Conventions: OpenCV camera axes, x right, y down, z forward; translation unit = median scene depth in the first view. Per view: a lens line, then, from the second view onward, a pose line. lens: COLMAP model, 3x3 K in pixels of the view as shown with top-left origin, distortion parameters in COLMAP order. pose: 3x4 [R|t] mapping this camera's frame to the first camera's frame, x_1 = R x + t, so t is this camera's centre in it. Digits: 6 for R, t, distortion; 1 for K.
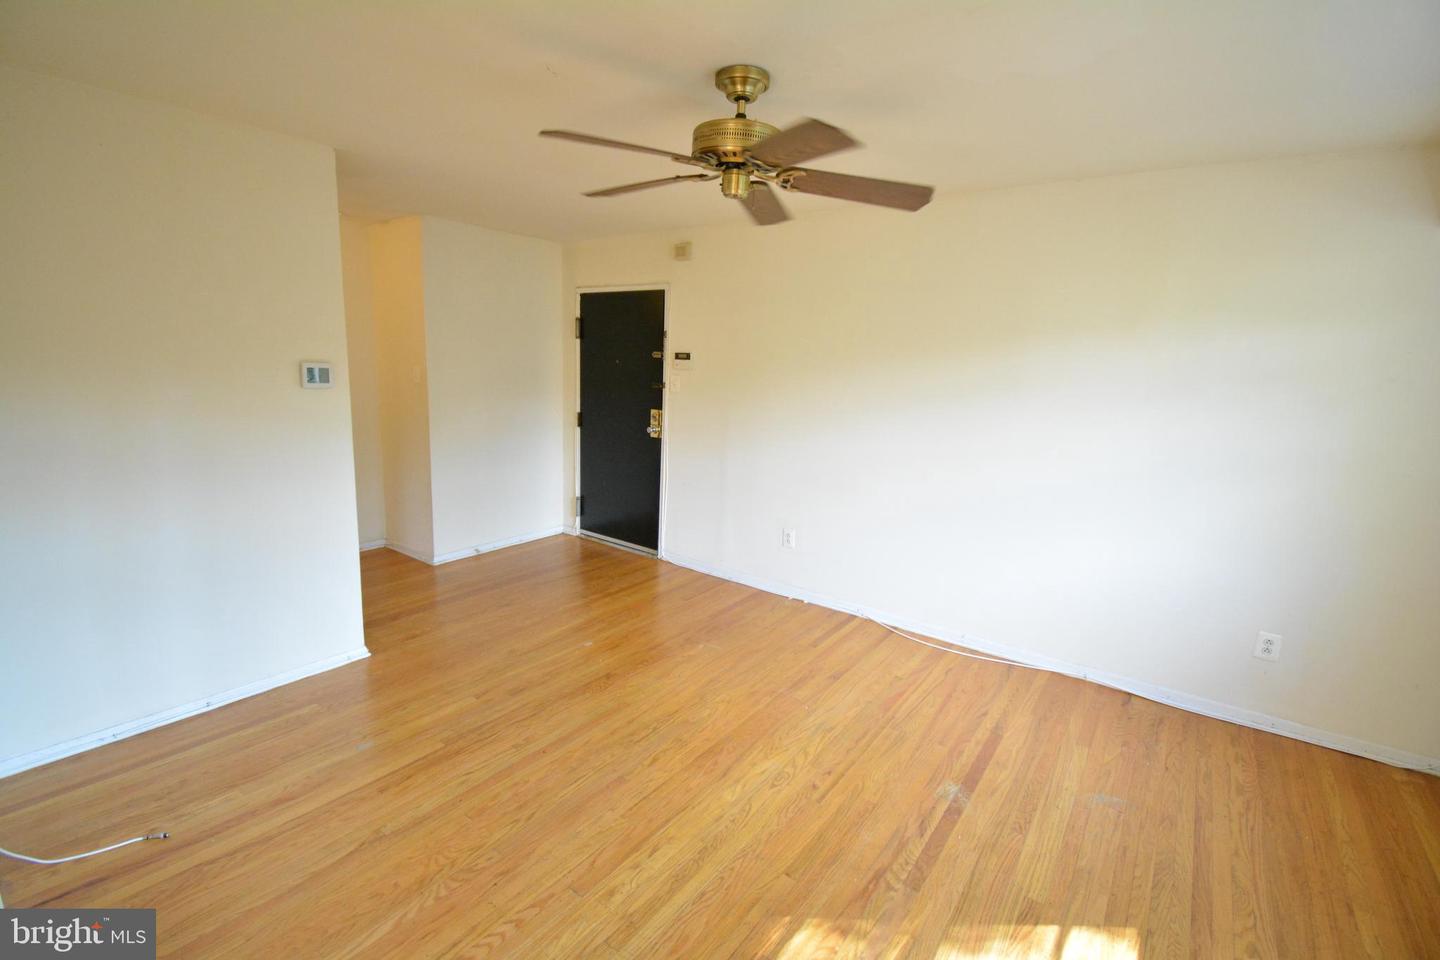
lens RADIAL K [[635.2, 0, 719.8], [0, 635.2, 469.1], [0, 0, 1]] dist [0.016410, -0.023728]
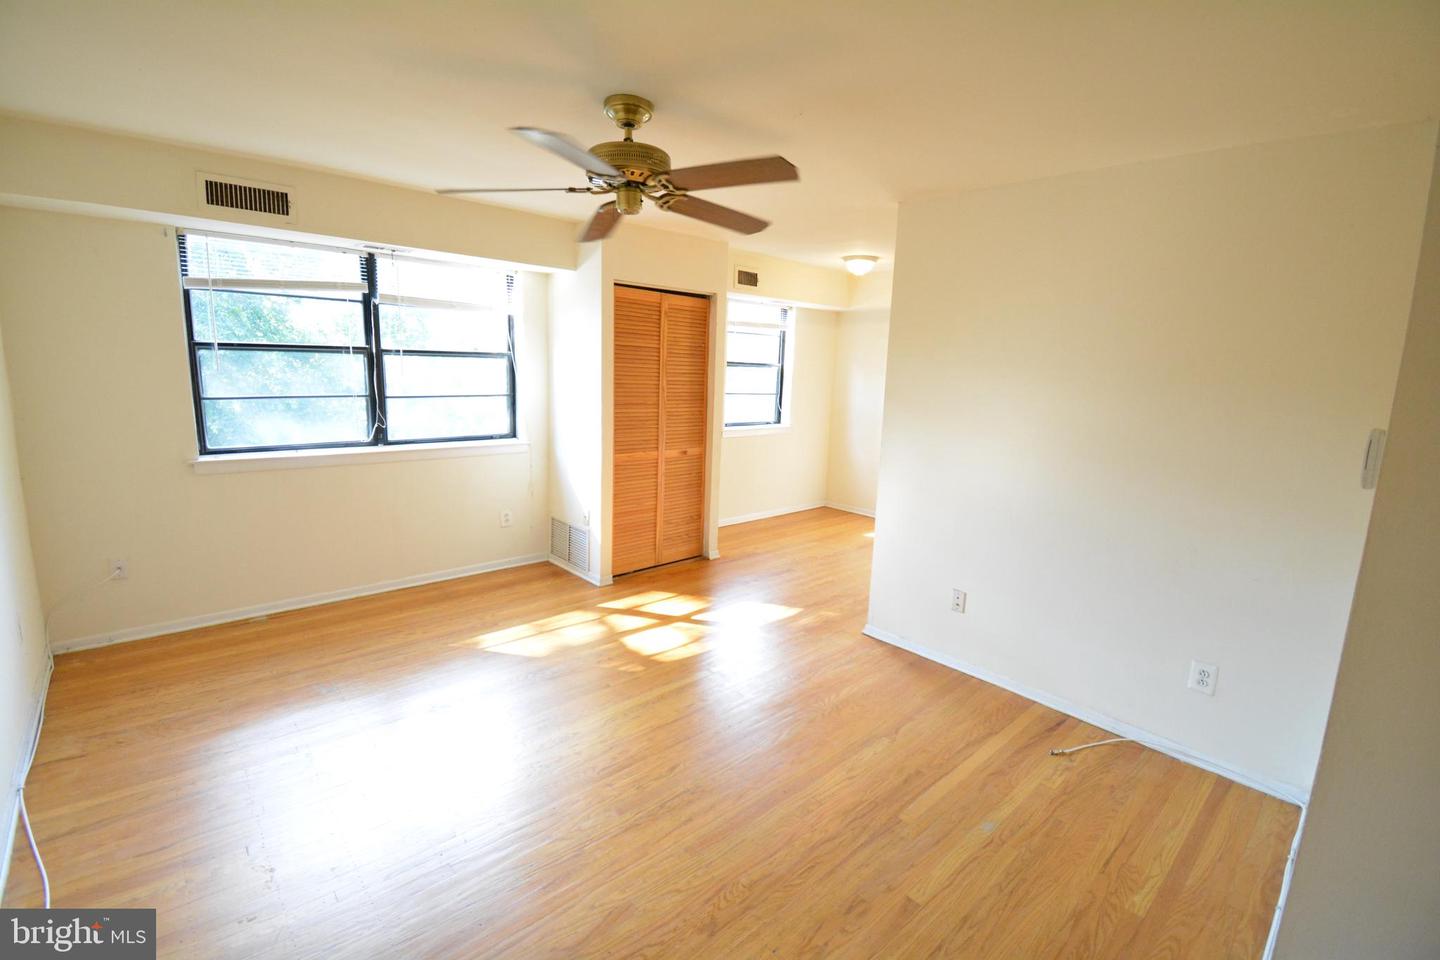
lens RADIAL K [[635.2, 0, 719.8], [0, 635.2, 469.1], [0, 0, 1]] dist [0.016410, -0.023728]
pose [[-0.979090, -0.103547, 0.175103, -0.299614], [-0.040599, 0.942905, 0.330578, -0.313055], [-0.199336, 0.316557, -0.927393, 1.750044]]
